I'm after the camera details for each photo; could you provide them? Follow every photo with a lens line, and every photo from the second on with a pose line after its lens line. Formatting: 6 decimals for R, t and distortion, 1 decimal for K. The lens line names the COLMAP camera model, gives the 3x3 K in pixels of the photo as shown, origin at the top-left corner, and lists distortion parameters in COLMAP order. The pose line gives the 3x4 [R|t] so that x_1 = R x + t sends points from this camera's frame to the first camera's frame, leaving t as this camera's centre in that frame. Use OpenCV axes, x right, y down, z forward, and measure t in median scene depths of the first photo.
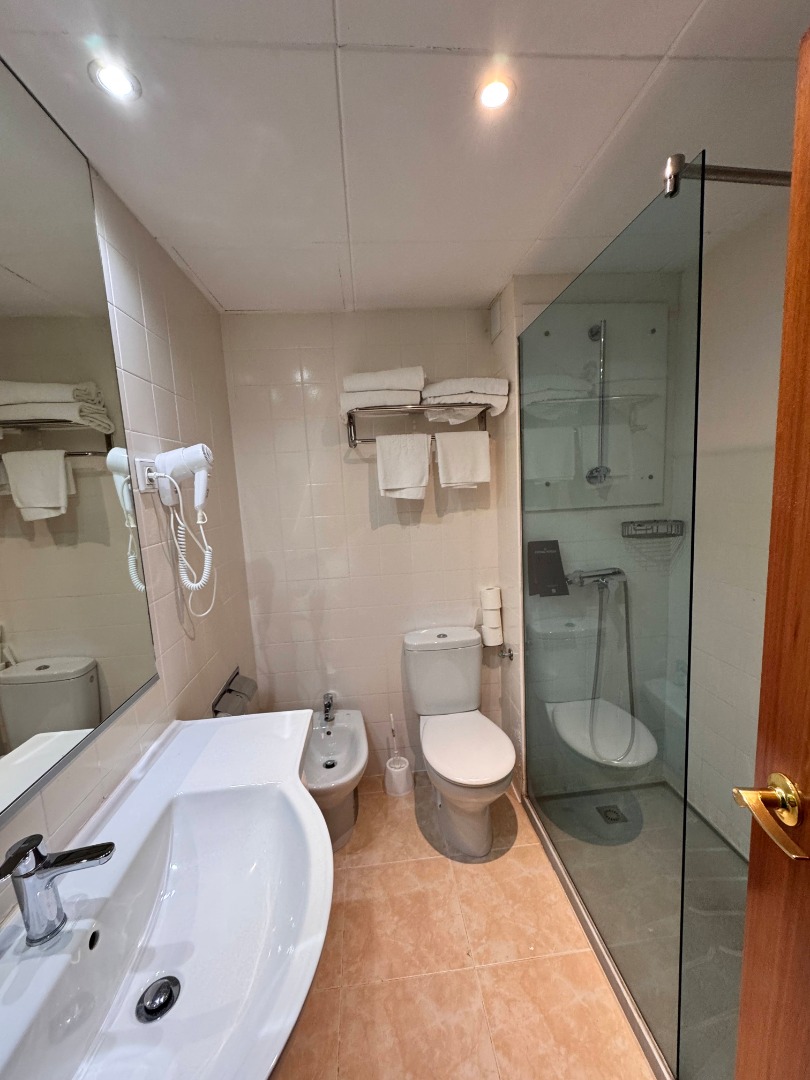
lens RADIAL K [[427.6, 0, 405.0], [0, 427.6, 540.0], [0, 0, 1]] dist [0.001372, 0.000176]
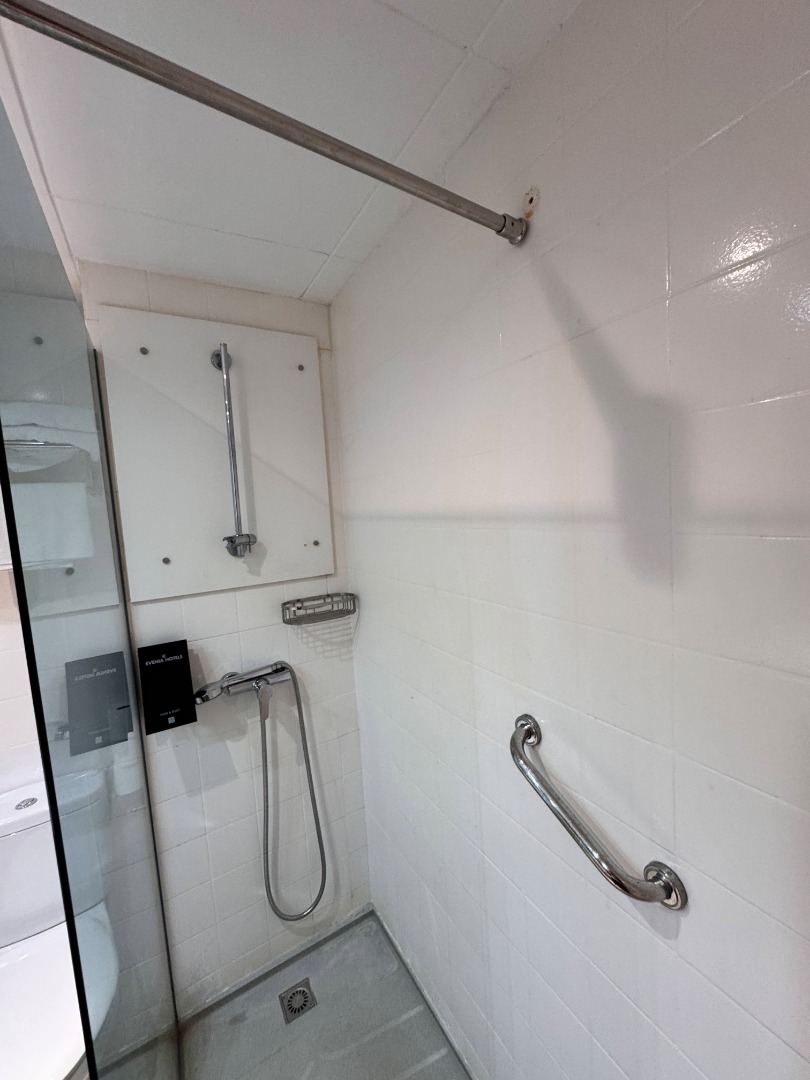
lens RADIAL K [[427.6, 0, 405.0], [0, 427.6, 540.0], [0, 0, 1]] dist [0.001372, 0.000176]
pose [[0.905632, -0.040864, 0.422091, 0.388806], [0.073285, 0.995452, -0.060864, -0.092110], [-0.417685, 0.086053, 0.904508, 0.197542]]
